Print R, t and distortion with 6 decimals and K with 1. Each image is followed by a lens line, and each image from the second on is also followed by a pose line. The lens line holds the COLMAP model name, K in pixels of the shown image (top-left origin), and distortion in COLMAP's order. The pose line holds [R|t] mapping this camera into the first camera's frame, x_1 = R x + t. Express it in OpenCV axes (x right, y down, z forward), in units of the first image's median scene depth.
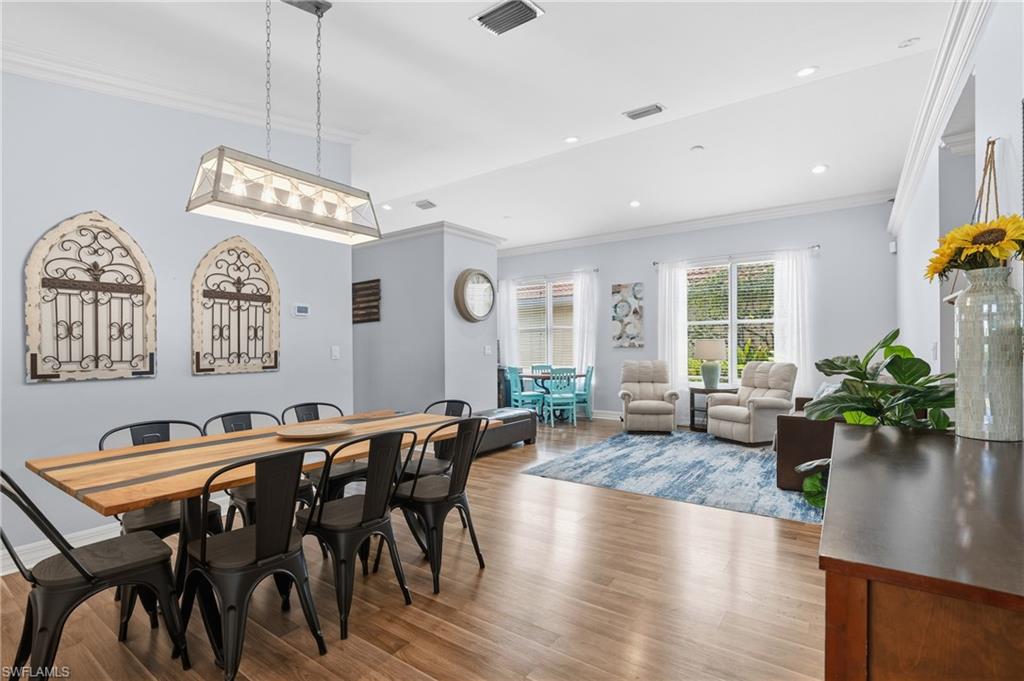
lens RADIAL K [[478.0, 0, 518.6], [0, 478.0, 347.3], [0, 0, 1]] dist [-0.003417, -0.000108]
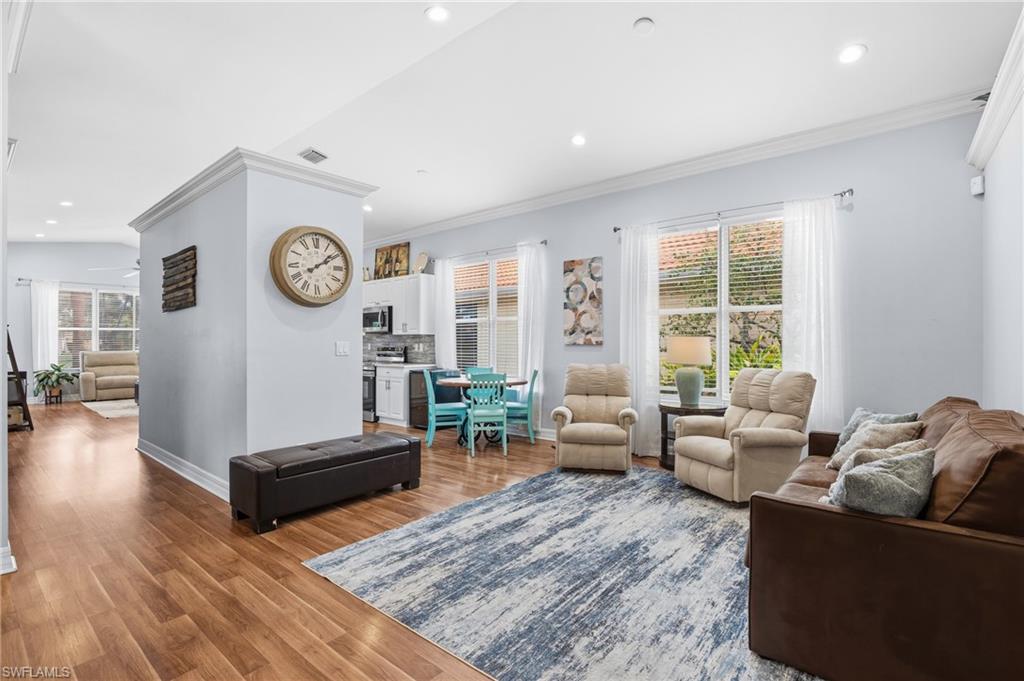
lens RADIAL K [[469.1, 0, 518.2], [0, 469.1, 340.2], [0, 0, 1]] dist [-0.007382, 0.000703]
pose [[0.997715, 0.007017, -0.067195, 0.210995], [-0.007405, 0.999957, -0.005524, -0.003323], [0.067154, 0.006009, 0.997725, 0.322312]]
